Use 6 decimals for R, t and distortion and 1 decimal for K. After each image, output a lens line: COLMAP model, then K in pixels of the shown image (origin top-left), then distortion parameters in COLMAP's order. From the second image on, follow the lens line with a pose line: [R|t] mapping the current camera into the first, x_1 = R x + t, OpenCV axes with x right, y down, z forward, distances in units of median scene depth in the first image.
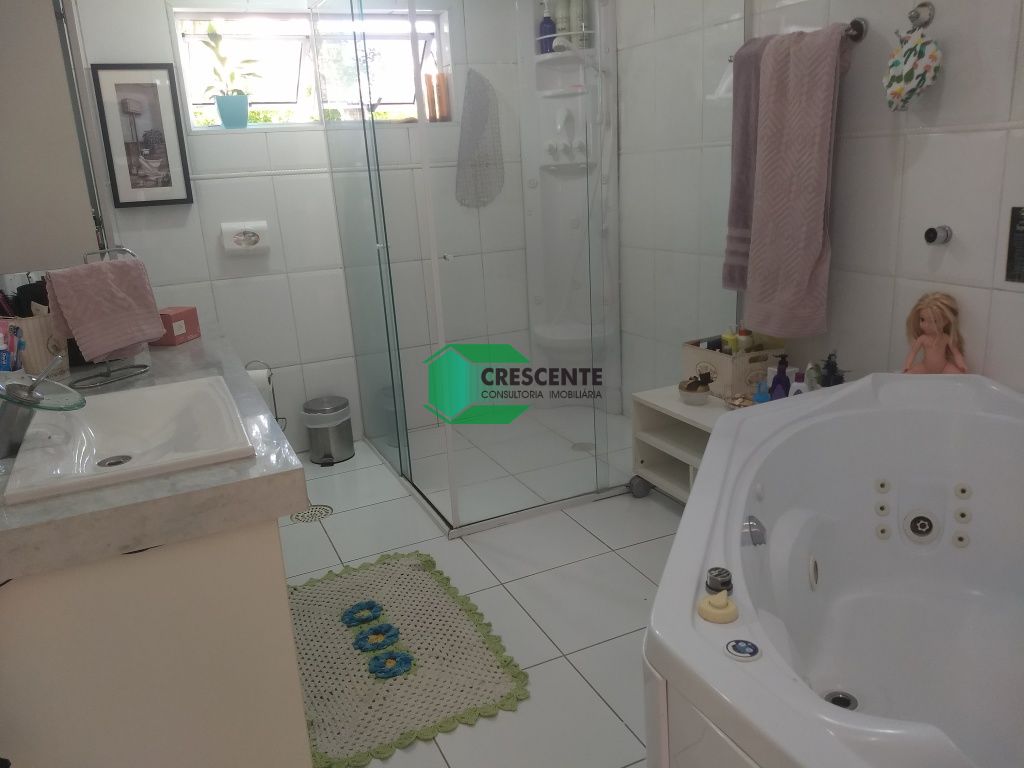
lens RADIAL K [[792.4, 0, 512.0], [0, 792.4, 384.0], [0, 0, 1]] dist [0.231342, -0.401902]
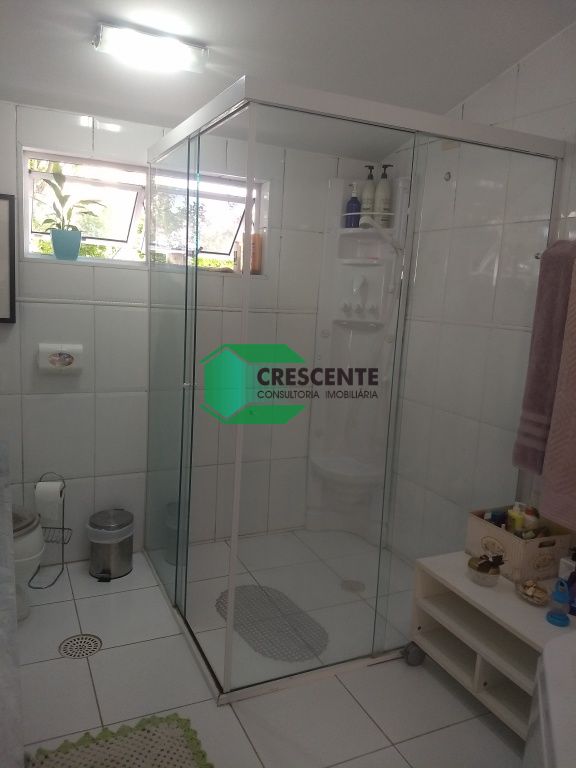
lens RADIAL K [[594.3, 0, 283.5], [0, 594.3, 390.8], [0, 0, 1]] dist [0.231342, -0.401902]
pose [[0.993121, 0.114700, 0.023557, -0.051101], [-0.111636, 0.988177, -0.105090, -0.087256], [-0.035332, 0.101737, 0.994184, 0.199782]]
